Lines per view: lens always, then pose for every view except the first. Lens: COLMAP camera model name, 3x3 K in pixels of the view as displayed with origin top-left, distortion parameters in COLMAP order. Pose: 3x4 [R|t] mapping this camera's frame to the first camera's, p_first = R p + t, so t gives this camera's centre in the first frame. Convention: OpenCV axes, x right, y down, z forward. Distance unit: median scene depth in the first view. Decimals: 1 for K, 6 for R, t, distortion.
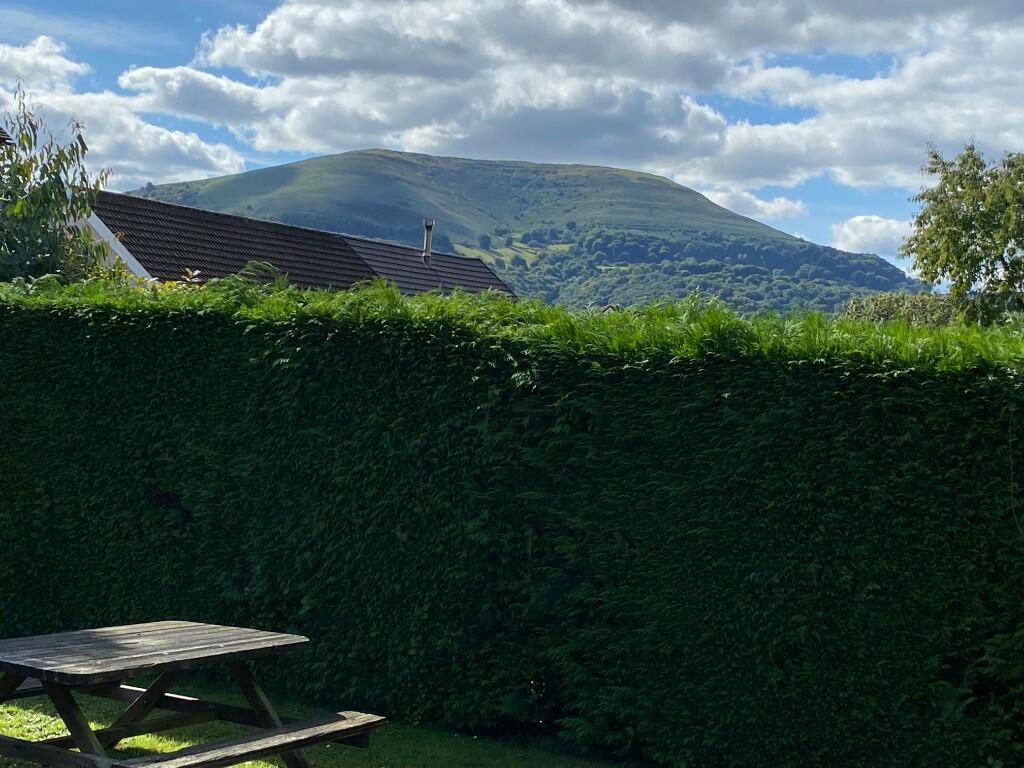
lens RADIAL K [[1578.2, 0, 511.1], [0, 1578.2, 384.1], [0, 0, 1]] dist [-0.013012, 0.000000]
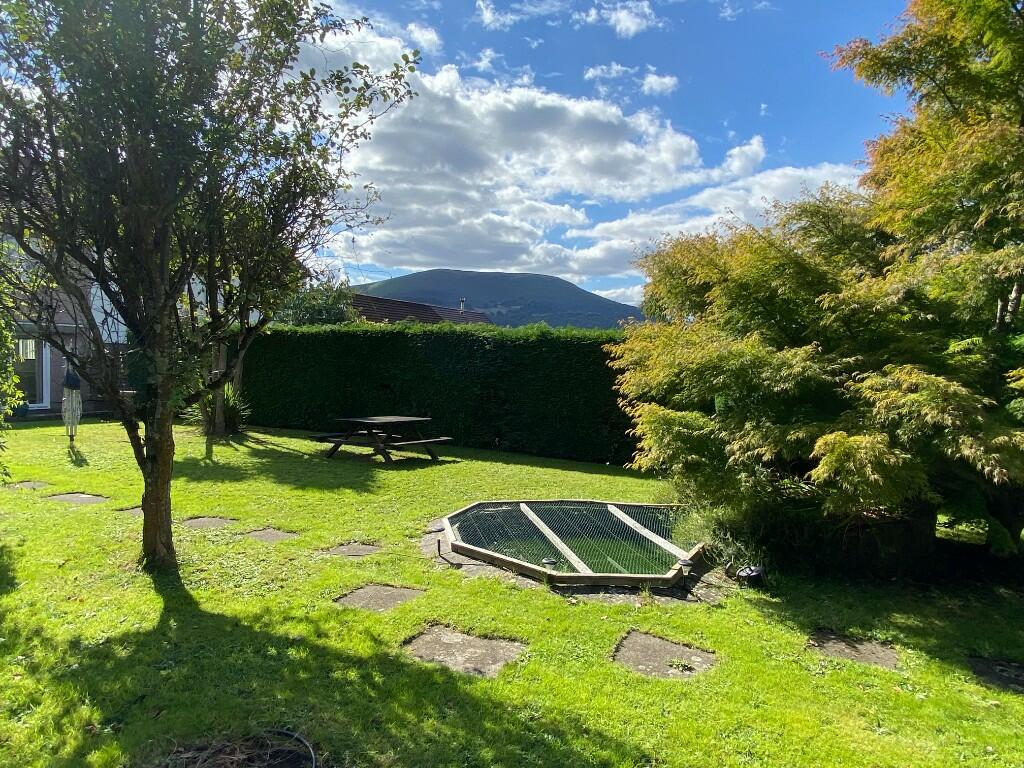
lens RADIAL K [[623.7, 0, 512.5], [0, 623.7, 388.3], [0, 0, 1]] dist [0.000873, 0.000234]
pose [[0.999292, -0.027688, 0.025460, 0.021611], [0.026569, 0.998710, 0.043271, 0.027806], [-0.026626, -0.042564, 0.998739, -0.384682]]
